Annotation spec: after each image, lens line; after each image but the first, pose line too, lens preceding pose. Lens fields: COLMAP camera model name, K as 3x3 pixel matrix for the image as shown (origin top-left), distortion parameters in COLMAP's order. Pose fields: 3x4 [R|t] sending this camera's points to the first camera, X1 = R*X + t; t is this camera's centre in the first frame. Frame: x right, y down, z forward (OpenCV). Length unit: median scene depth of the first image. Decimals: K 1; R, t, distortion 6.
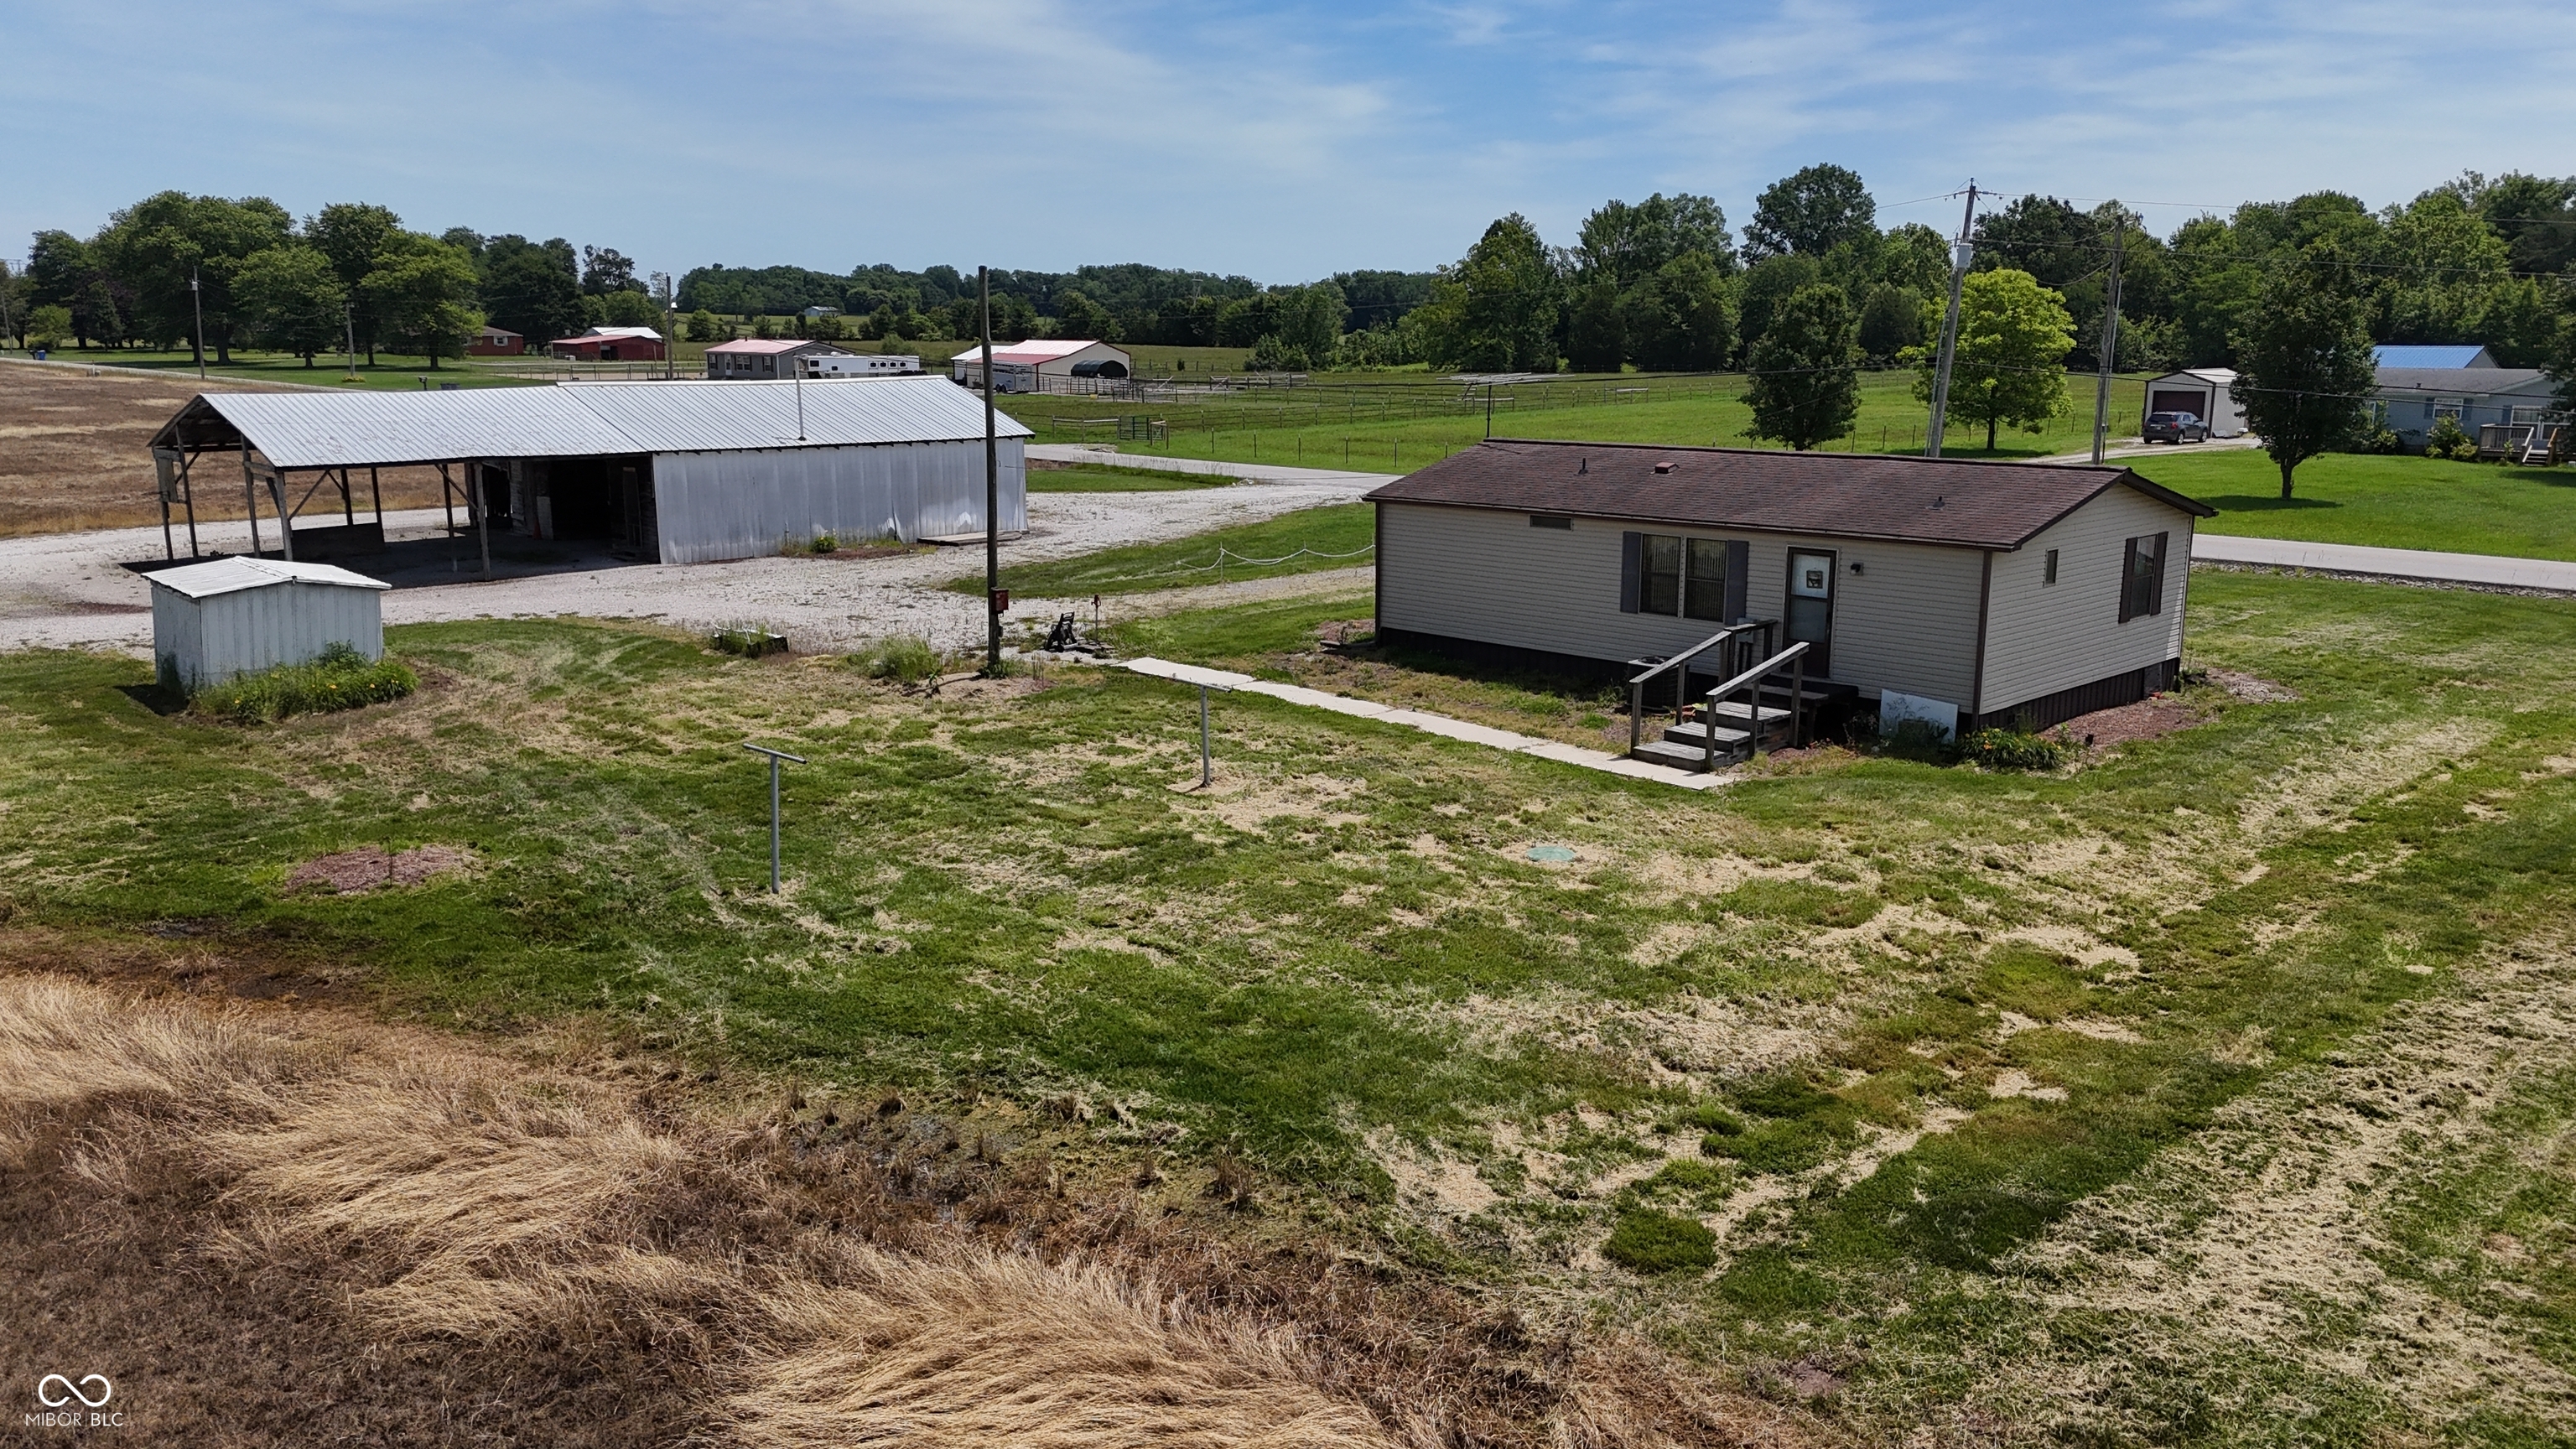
lens RADIAL K [[1898.7, 0, 1289.7], [0, 1898.7, 722.9], [0, 0, 1]] dist [0.070793, -0.061499]
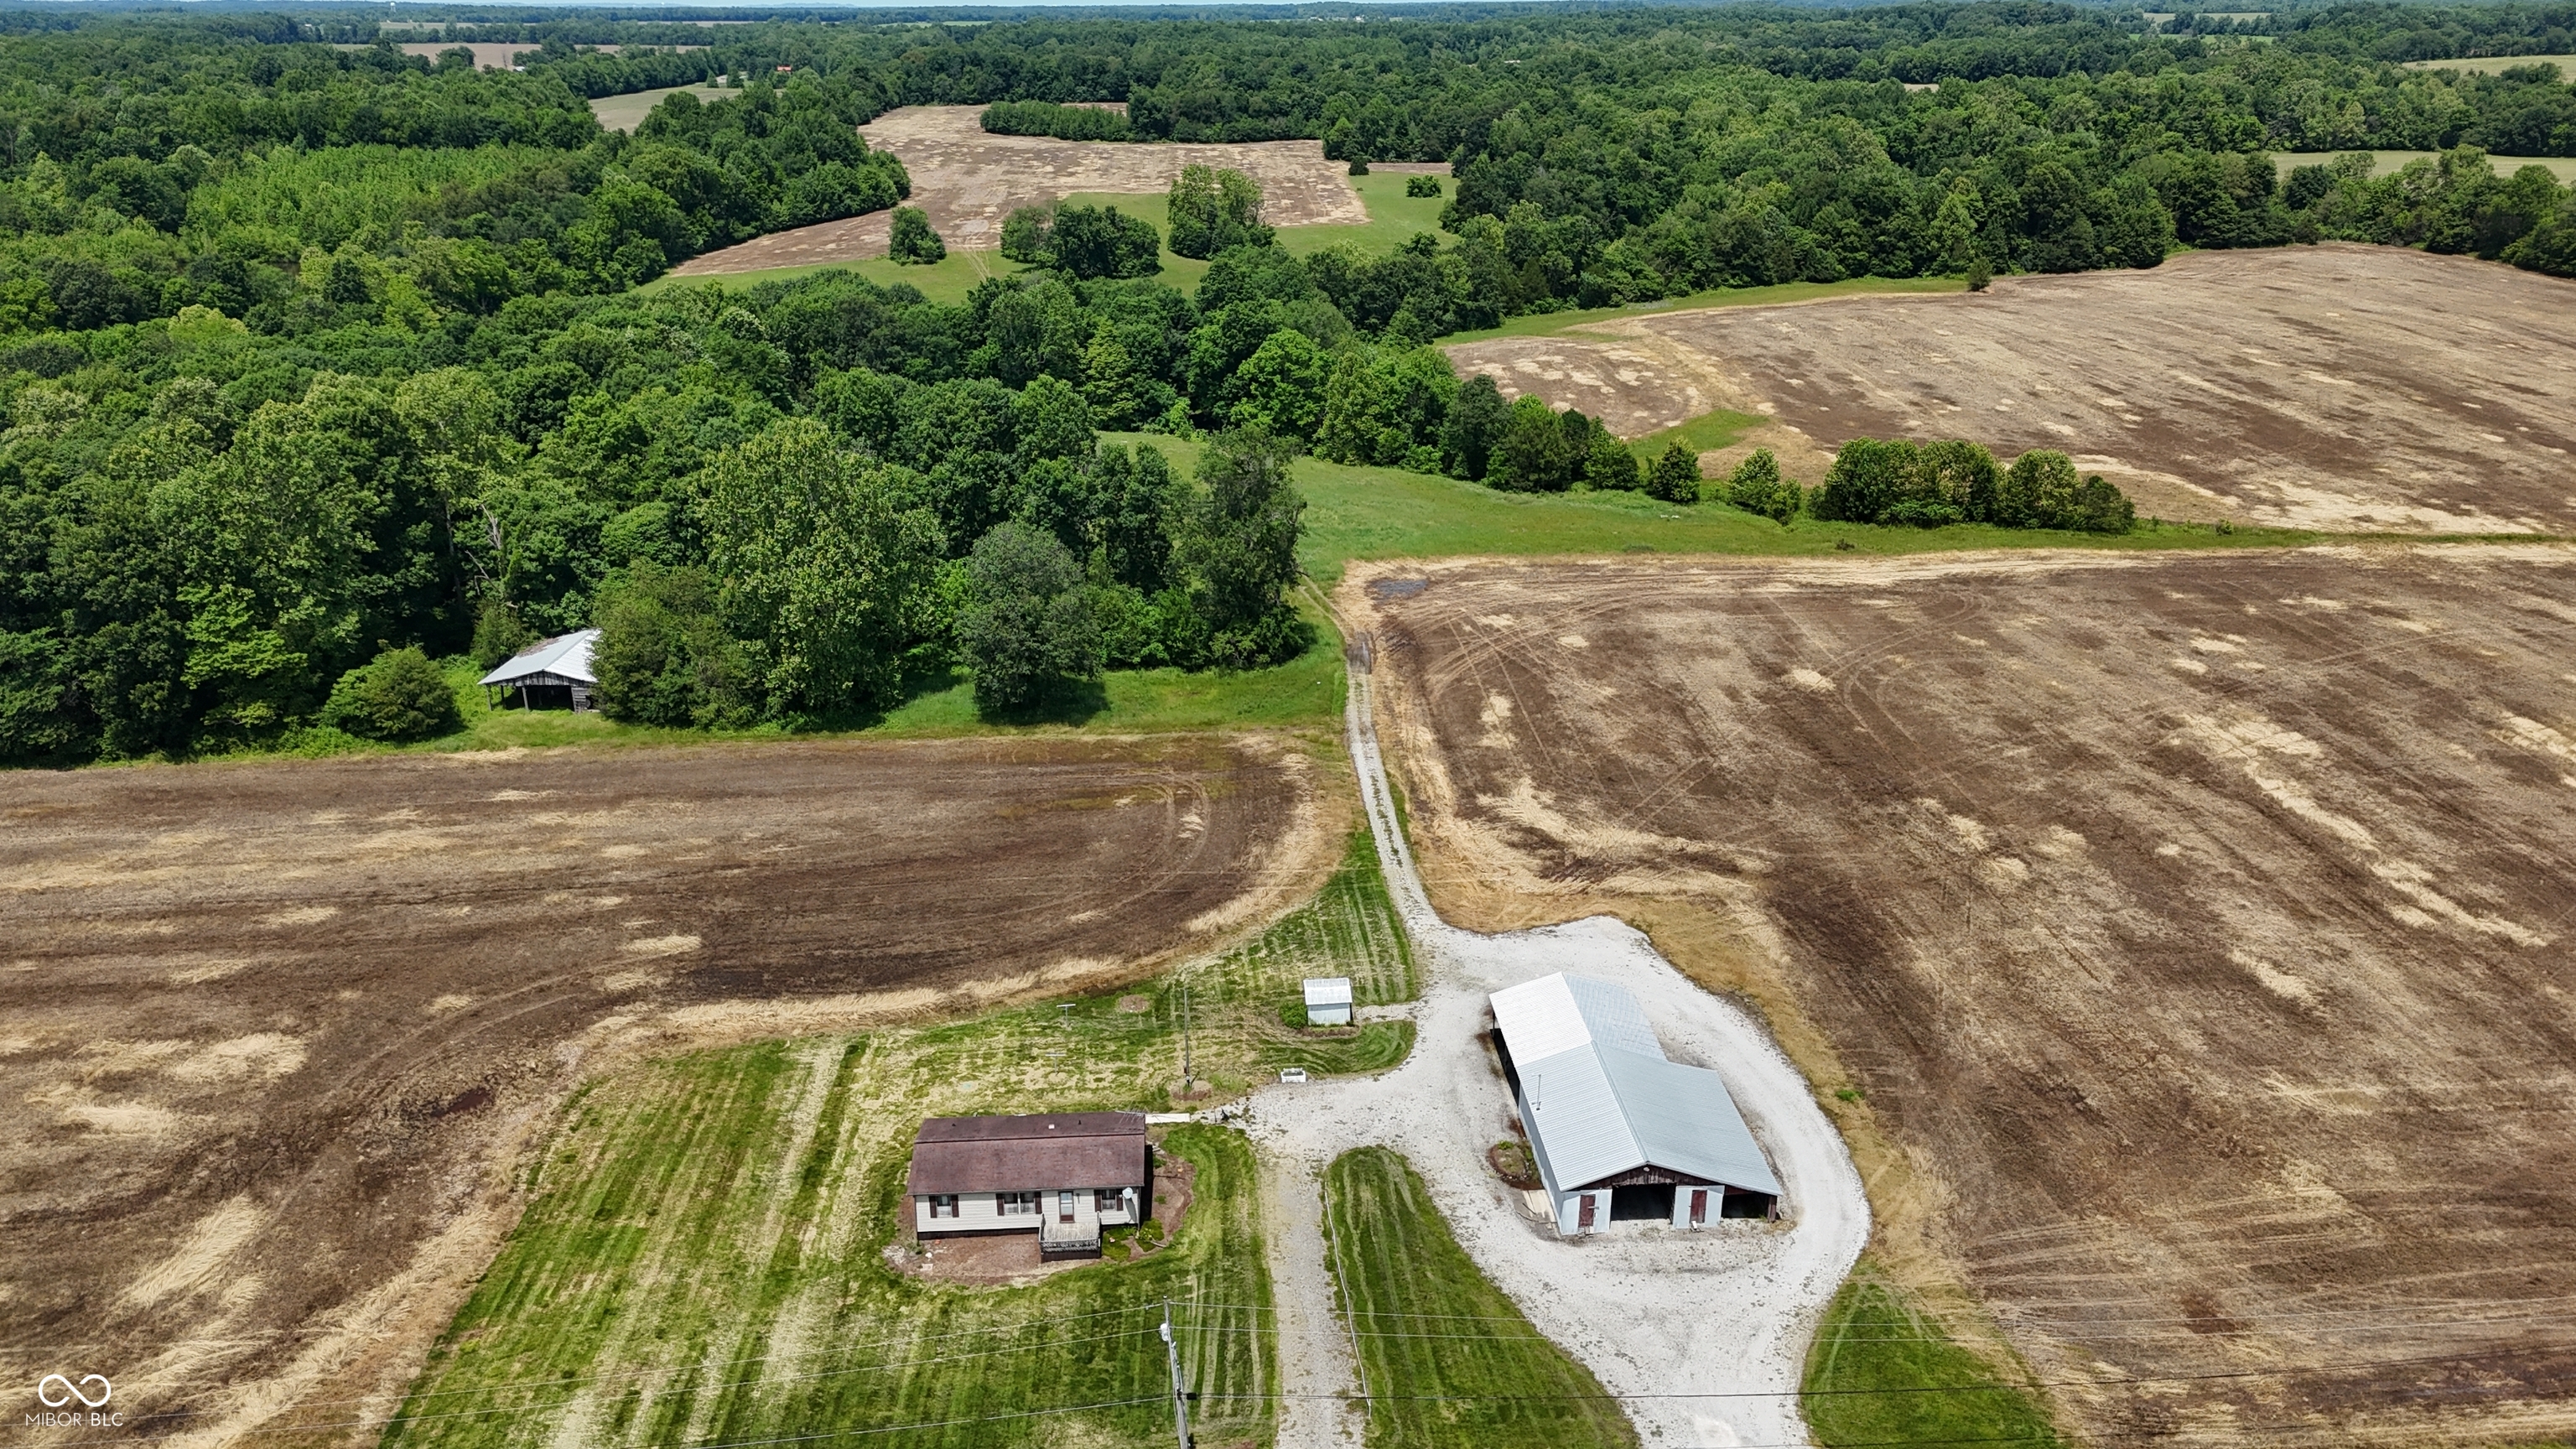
lens RADIAL K [[1898.7, 0, 1279.0], [0, 1898.7, 716.3], [0, 0, 1]] dist [0.070793, -0.061499]
pose [[-0.655657, 0.269572, -0.705297, 3.157014], [-0.148722, 0.869690, 0.470660, -3.589860], [0.740267, 0.413485, -0.530127, 4.209915]]
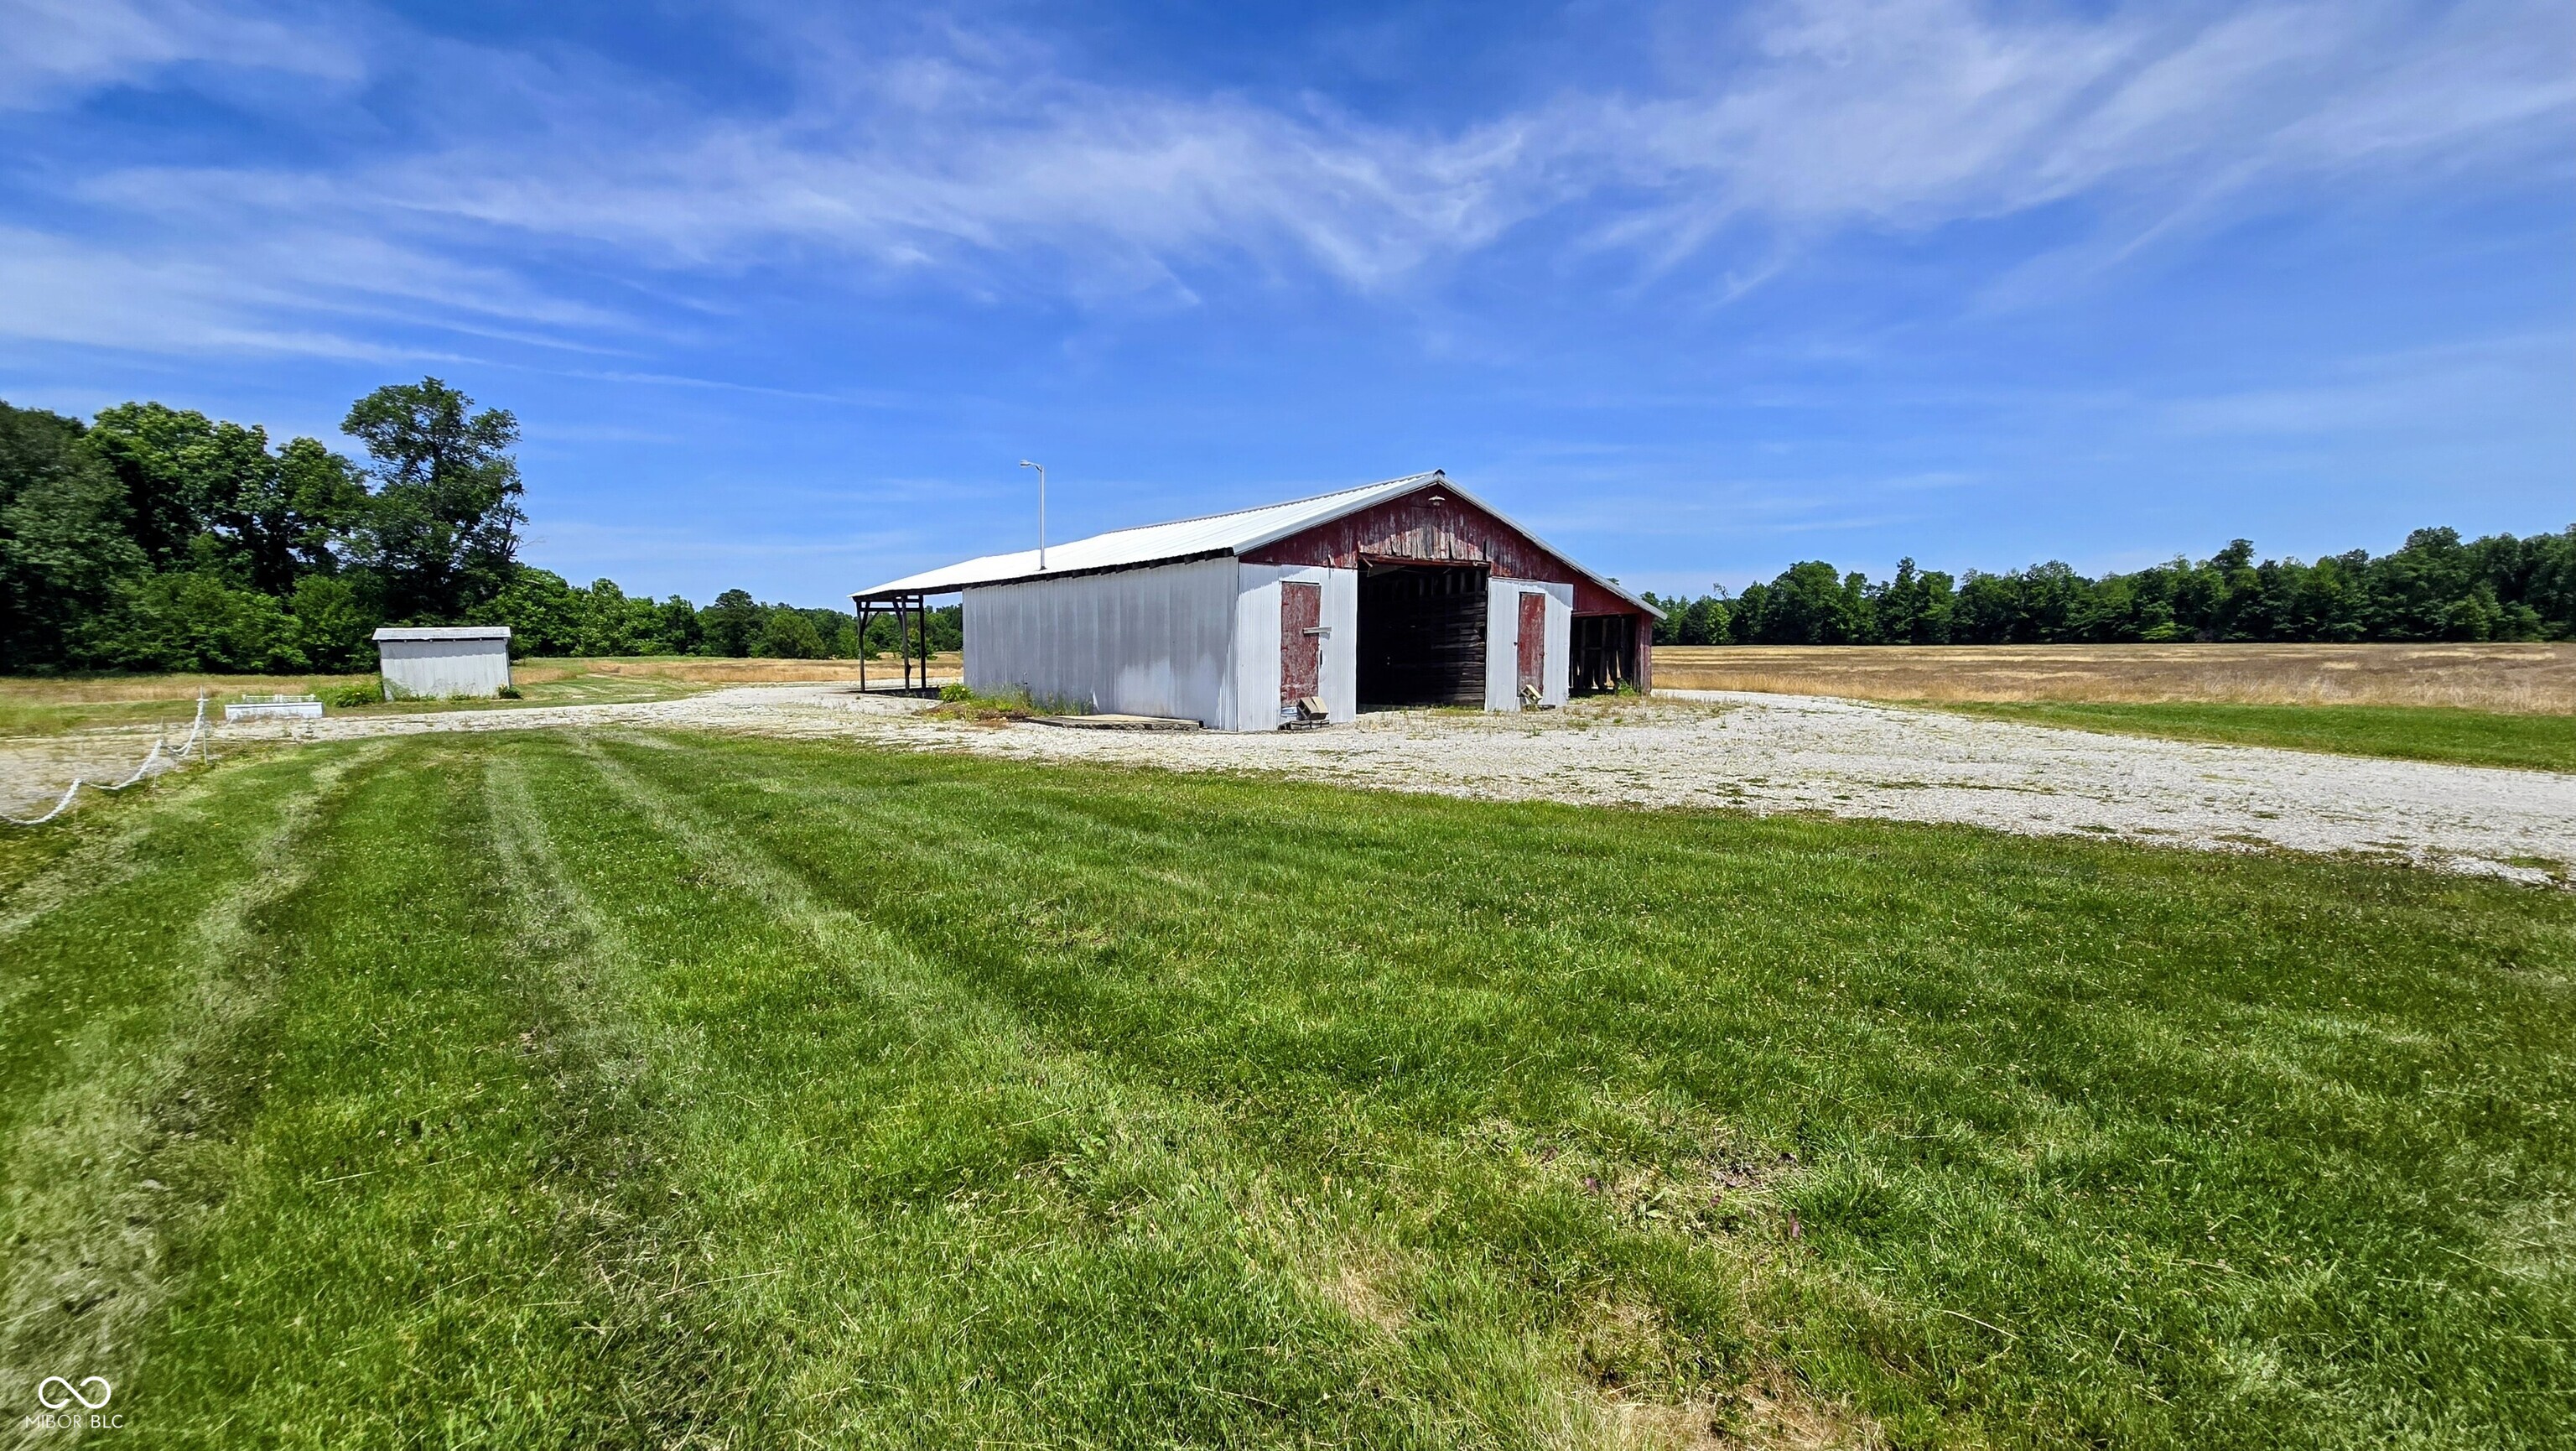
lens RADIAL K [[1056.6, 0, 1283.5], [0, 1056.6, 736.1], [0, 0, 1]] dist [-0.003521, 0.000161]
pose [[-0.128978, 0.084403, -0.988049, 0.422577], [-0.199765, 0.973733, 0.109257, -0.365323], [0.971318, 0.211470, -0.108730, 2.838720]]
